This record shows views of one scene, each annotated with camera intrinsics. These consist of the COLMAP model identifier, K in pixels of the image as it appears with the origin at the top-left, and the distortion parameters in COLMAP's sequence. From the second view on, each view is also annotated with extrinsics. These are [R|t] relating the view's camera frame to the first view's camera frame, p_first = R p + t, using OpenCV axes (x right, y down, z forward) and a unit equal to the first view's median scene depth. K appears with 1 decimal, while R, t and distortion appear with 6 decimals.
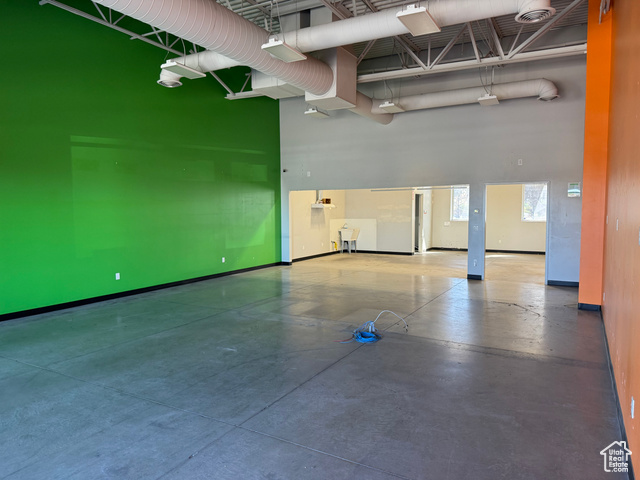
lens RADIAL K [[441.8, 0, 321.6], [0, 441.8, 225.0], [0, 0, 1]] dist [0.093740, -0.096456]
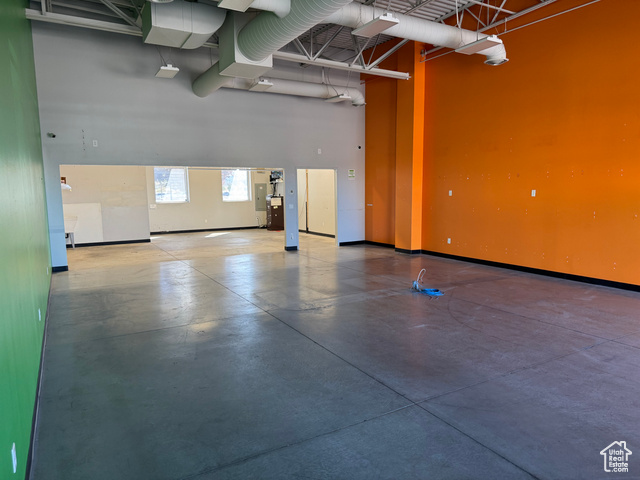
lens RADIAL K [[441.8, 0, 321.6], [0, 441.8, 225.0], [0, 0, 1]] dist [0.093740, -0.096456]
pose [[0.509397, -0.076768, 0.857101, -1.321746], [0.045350, 0.997024, 0.062348, -0.023569], [-0.859336, 0.007110, 0.511362, 0.771563]]
